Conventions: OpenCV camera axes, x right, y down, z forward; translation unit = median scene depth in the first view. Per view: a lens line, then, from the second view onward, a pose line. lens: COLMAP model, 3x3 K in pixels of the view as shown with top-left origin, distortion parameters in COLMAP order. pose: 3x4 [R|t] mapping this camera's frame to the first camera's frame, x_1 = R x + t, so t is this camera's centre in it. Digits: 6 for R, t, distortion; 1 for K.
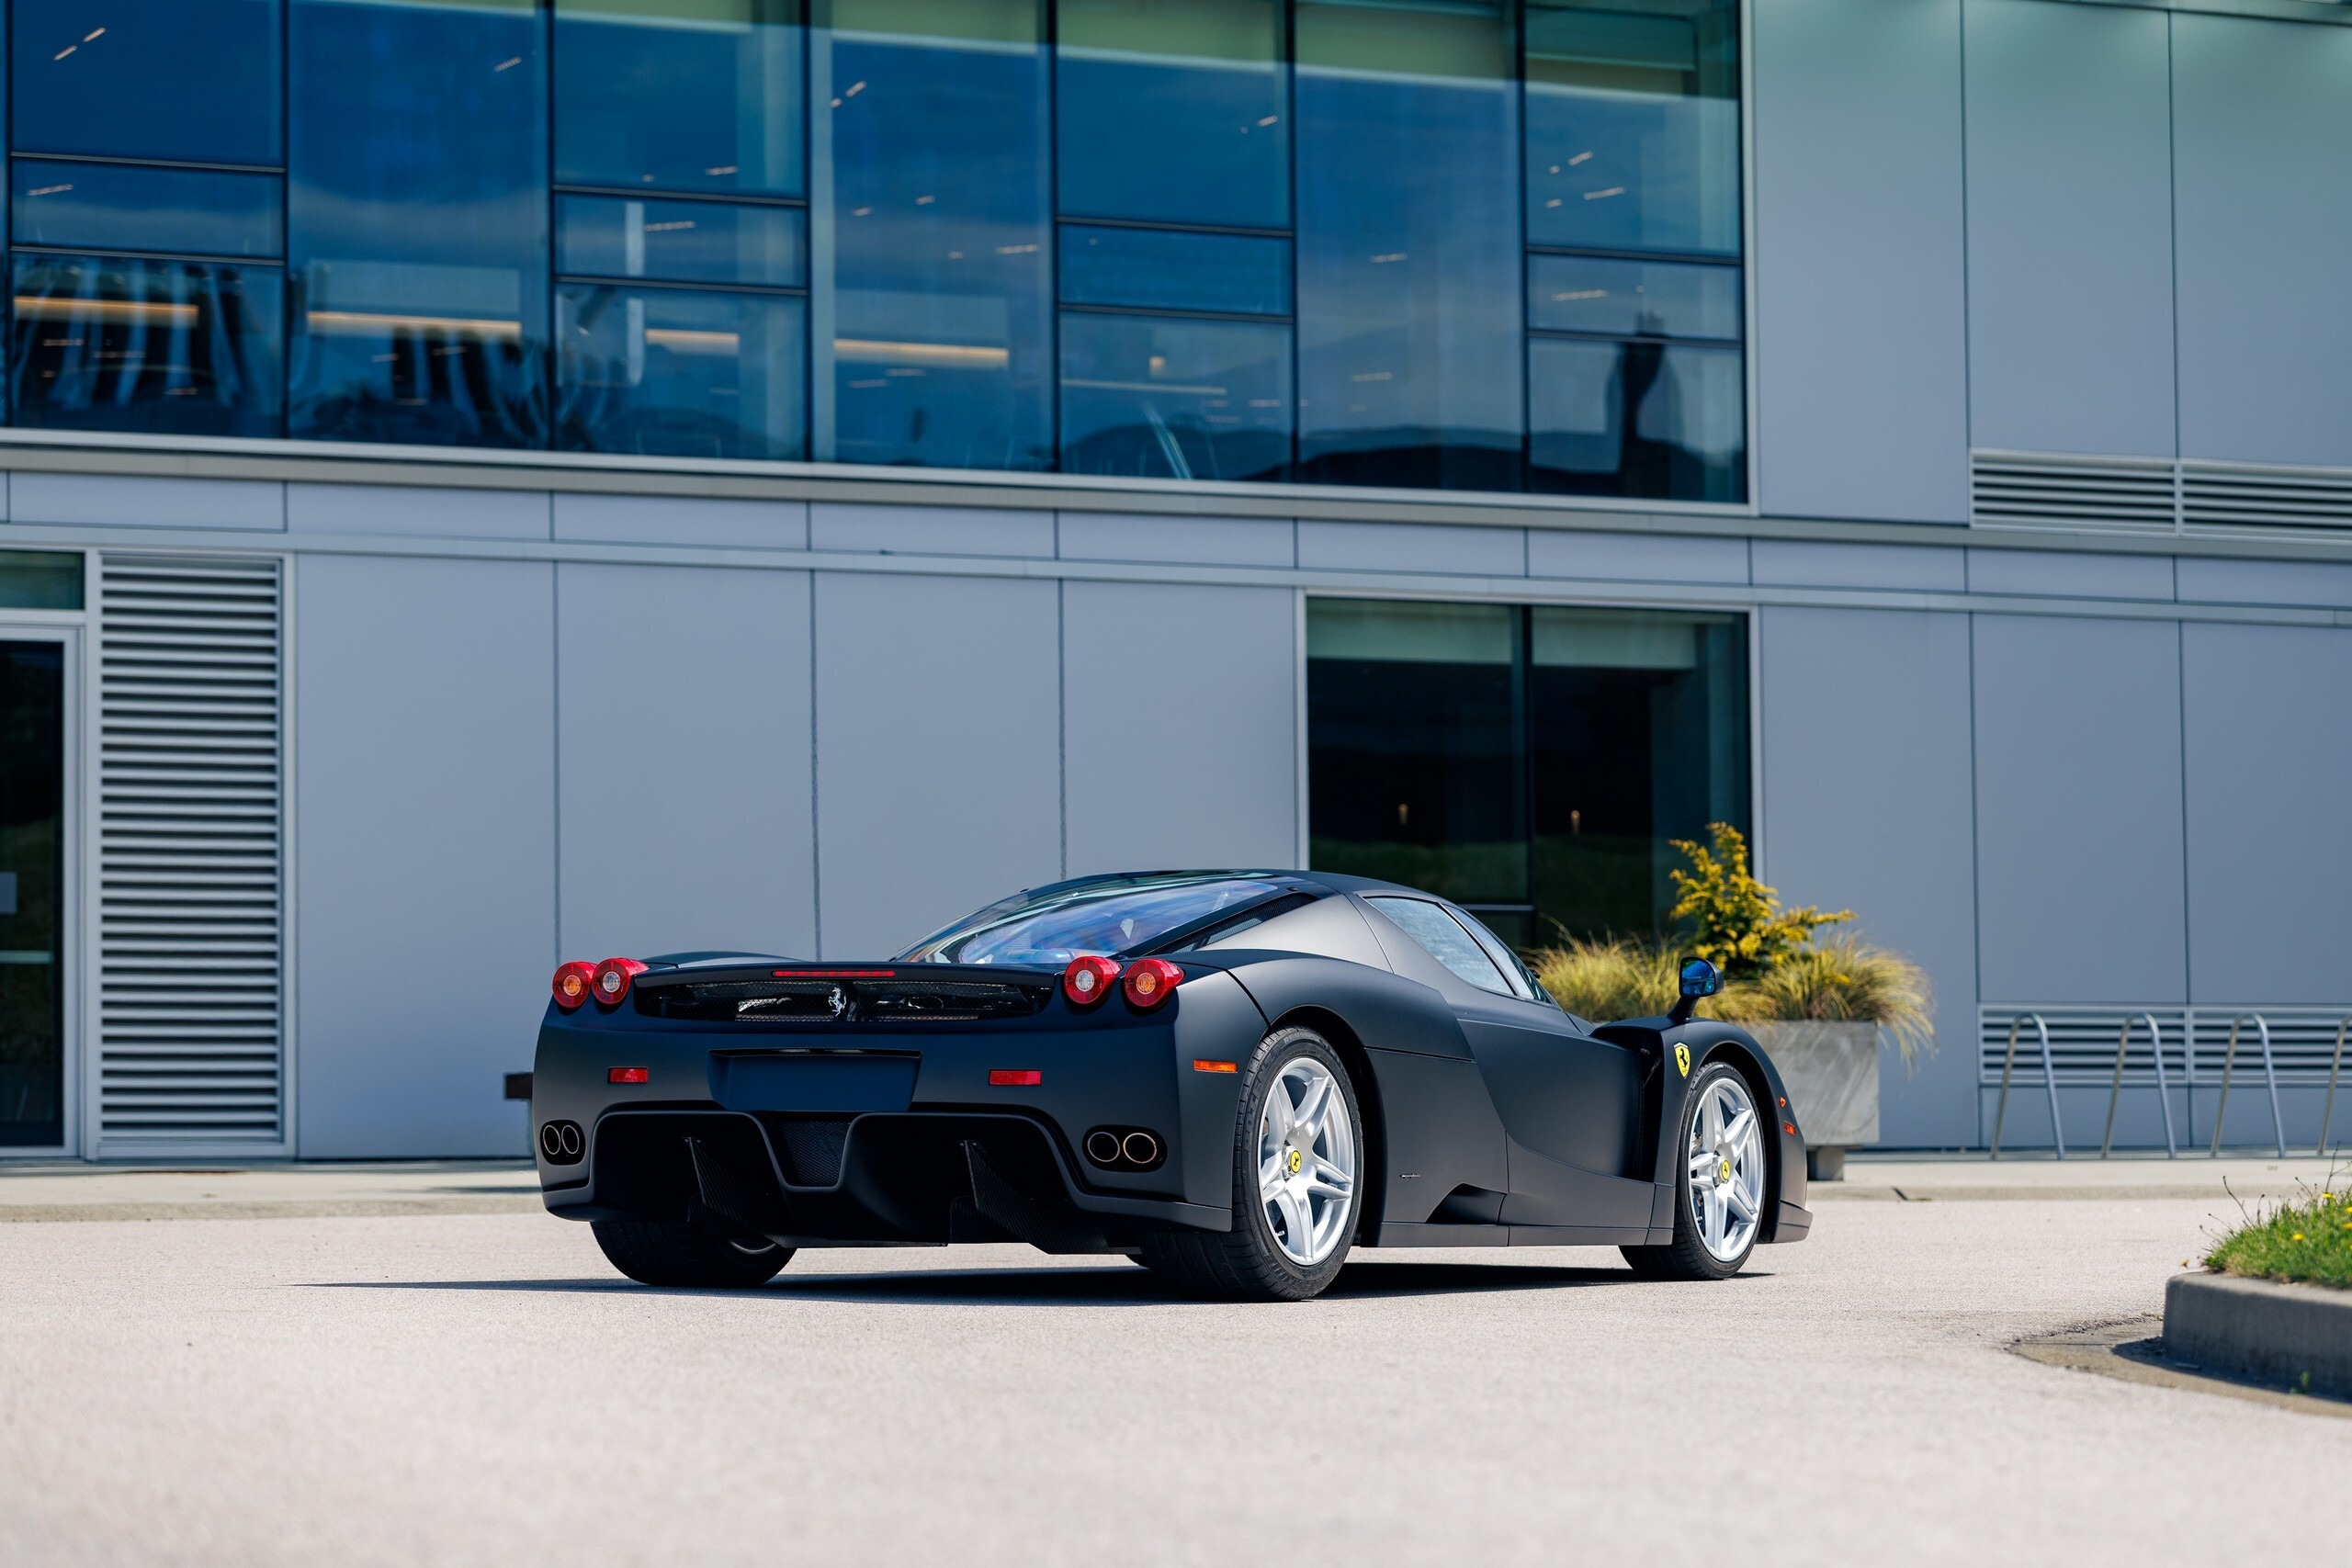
lens RADIAL K [[6374.3, 0, 1171.9], [0, 6374.3, 781.0], [0, 0, 1]] dist [-0.032197, 0.000000]
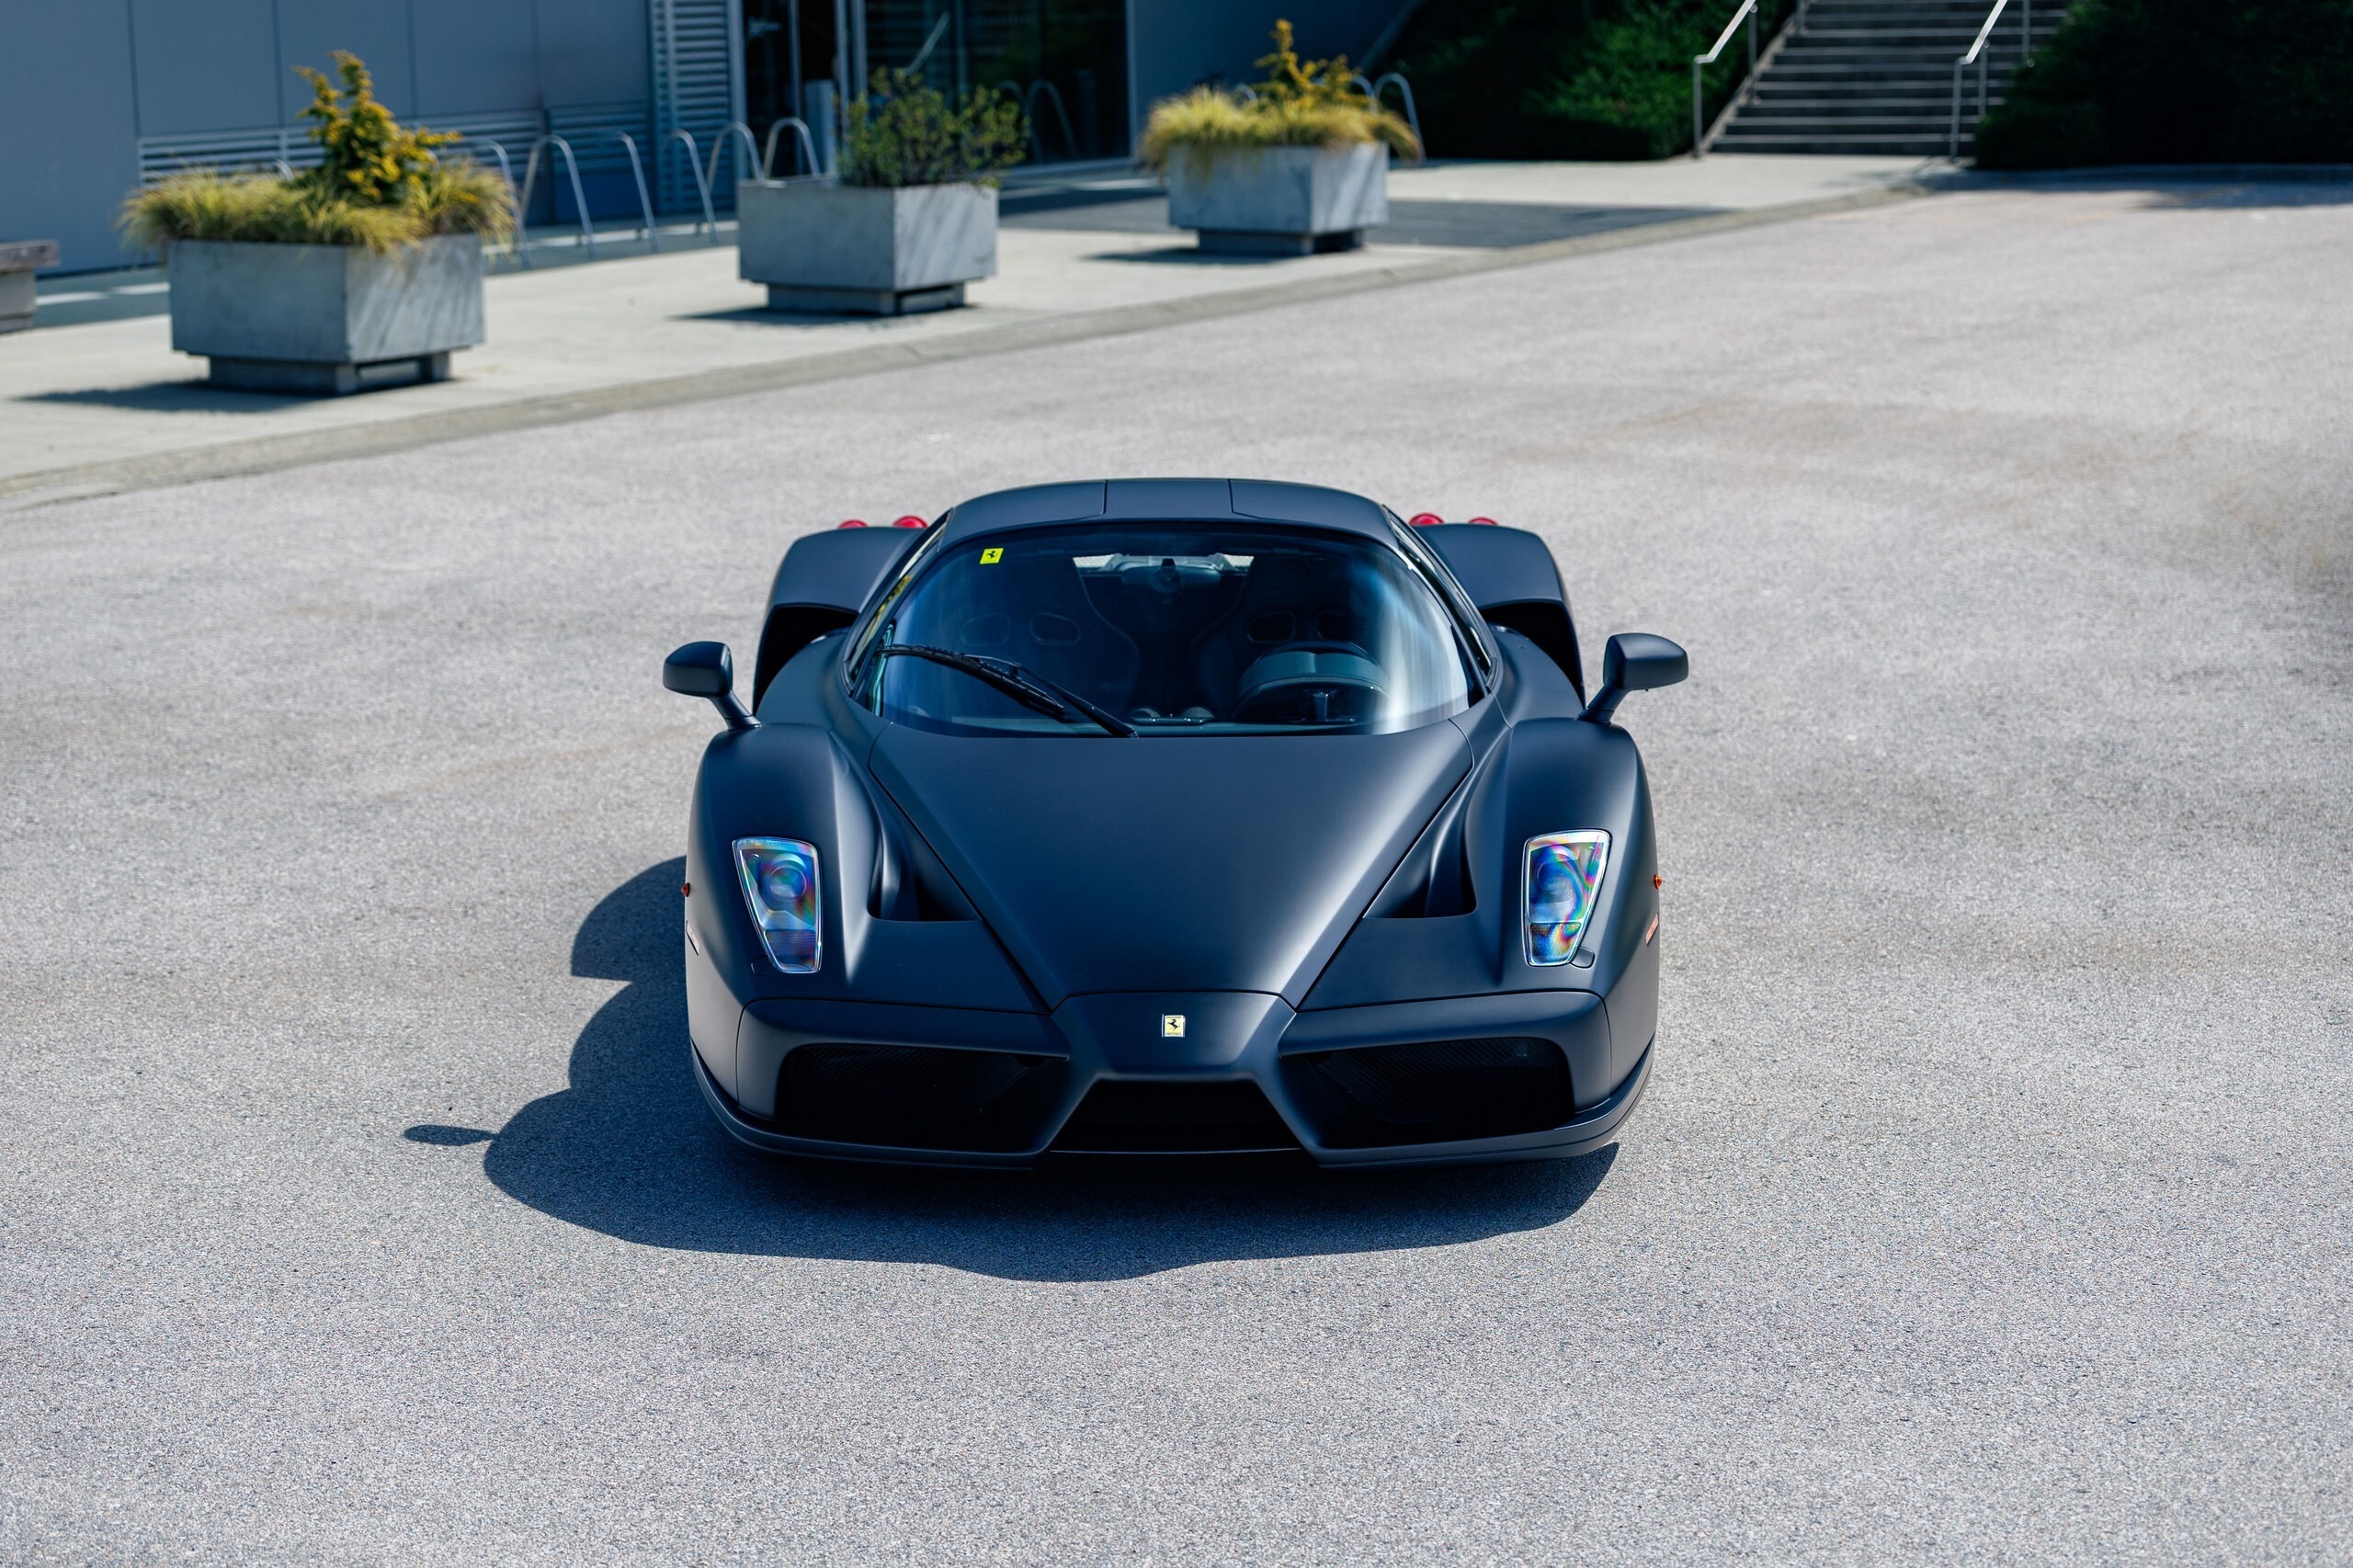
lens RADIAL K [[4629.4, 0, 1132.1], [0, 4629.4, 863.7], [0, 0, 1]] dist [-0.030193, 0.000000]
pose [[0.837474, -0.111535, 0.534974, -0.231952], [-0.018708, 0.972525, 0.232045, -0.043051], [-0.546157, -0.204340, 0.812378, 0.272000]]
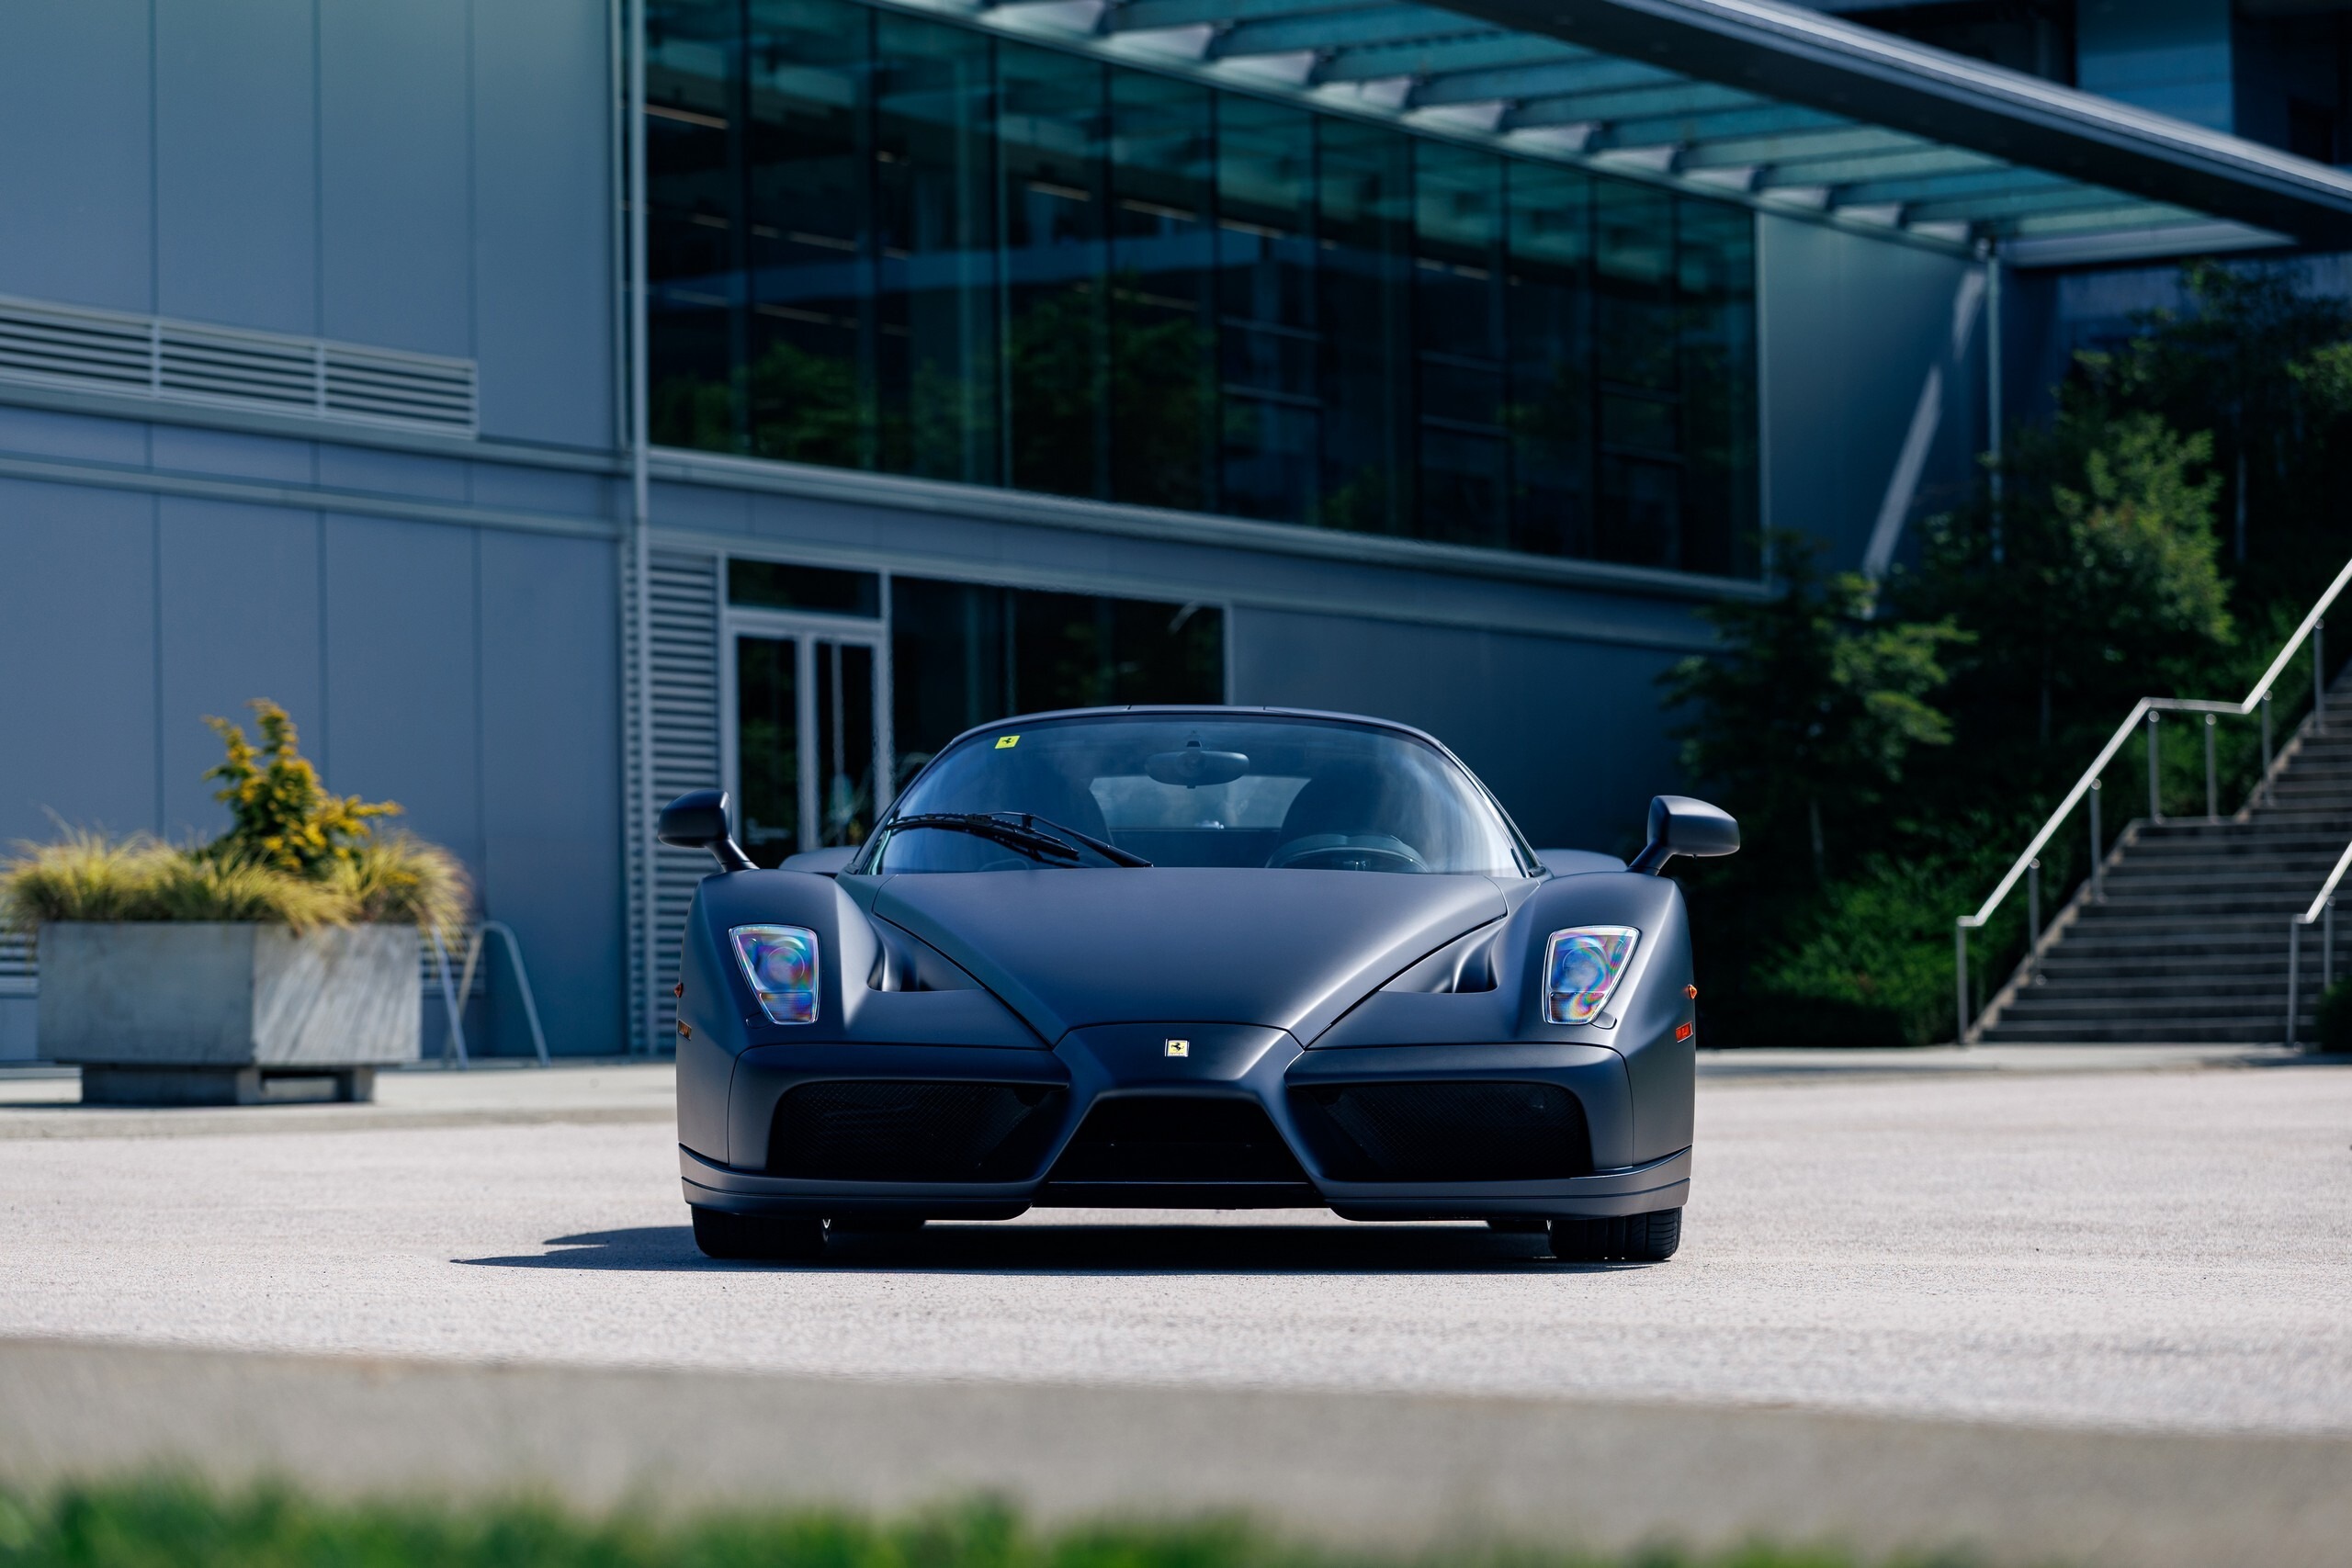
lens RADIAL K [[6374.3, 0, 1173.4], [0, 6374.3, 772.8], [0, 0, 1]] dist [-0.032197, 0.000000]
pose [[0.844978, 0.022307, 0.534336, -0.278693], [-0.029813, 0.999541, 0.005417, 0.008207], [-0.533970, -0.020508, 0.845255, 0.186030]]
